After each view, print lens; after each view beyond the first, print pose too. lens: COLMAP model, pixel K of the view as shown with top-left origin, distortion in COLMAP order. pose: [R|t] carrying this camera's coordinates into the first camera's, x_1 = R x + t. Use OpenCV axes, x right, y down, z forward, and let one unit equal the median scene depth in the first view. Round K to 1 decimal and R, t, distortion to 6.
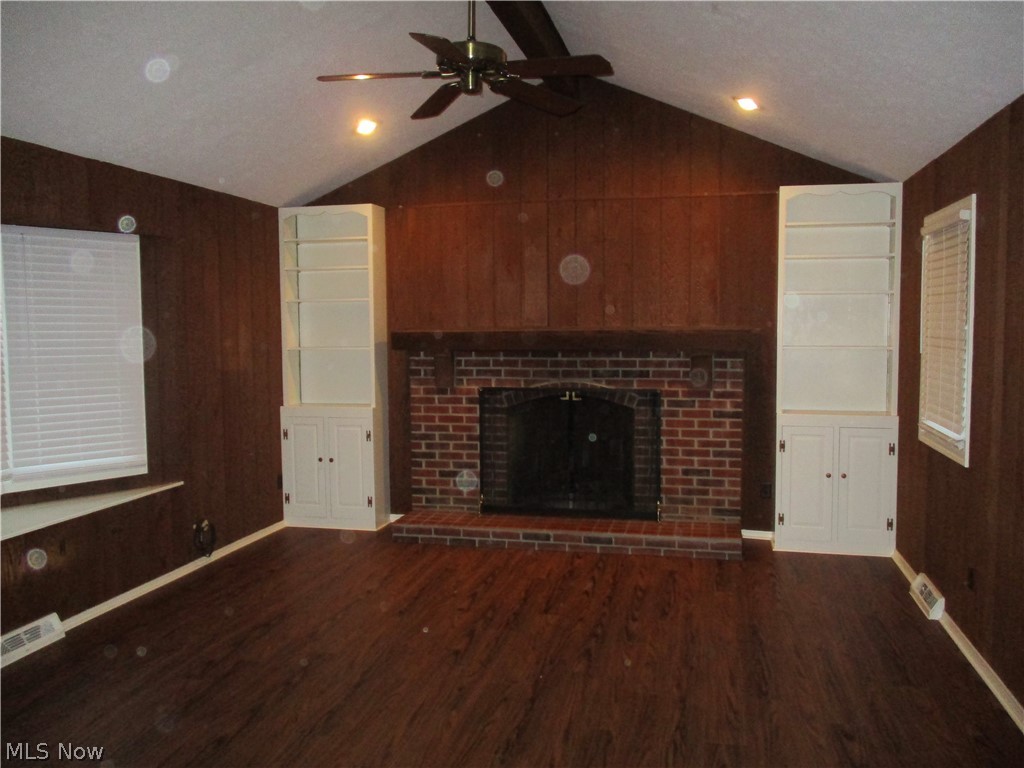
lens RADIAL K [[847.7, 0, 510.1], [0, 847.7, 378.4], [0, 0, 1]] dist [-0.006865, -0.005447]
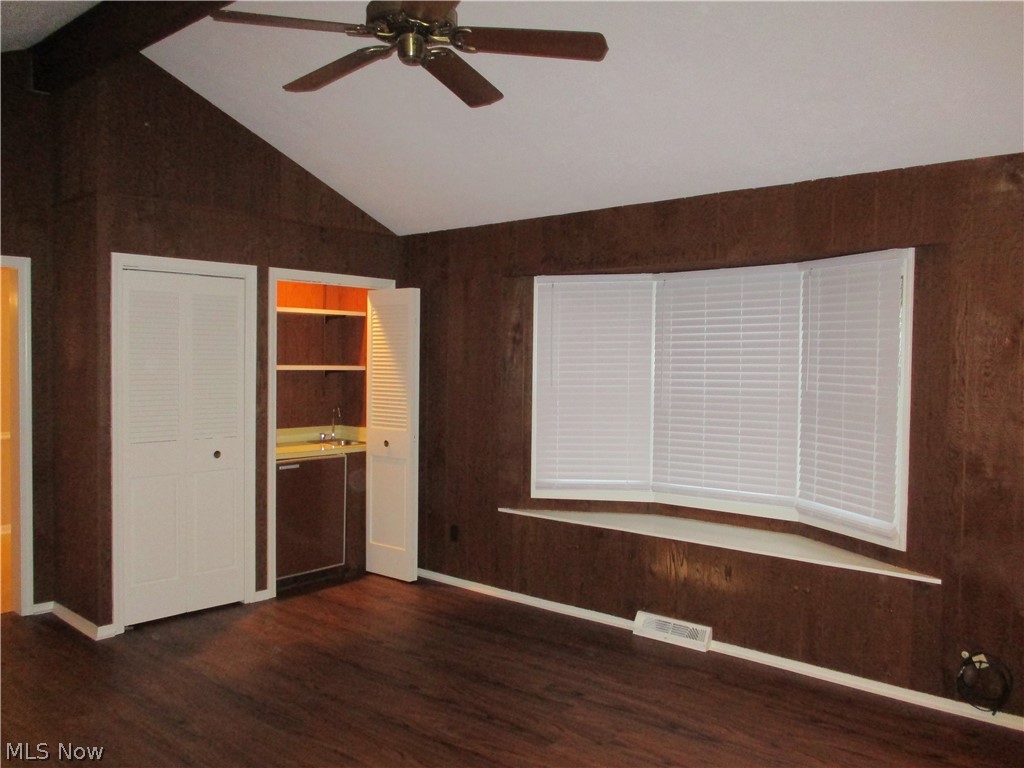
lens RADIAL K [[847.7, 0, 510.1], [0, 847.7, 378.4], [0, 0, 1]] dist [-0.006865, -0.005447]
pose [[-0.475067, 0.034635, -0.879268, 0.478900], [-0.055616, 0.996045, 0.069284, -0.090864], [0.878190, 0.081816, -0.471262, 1.167938]]
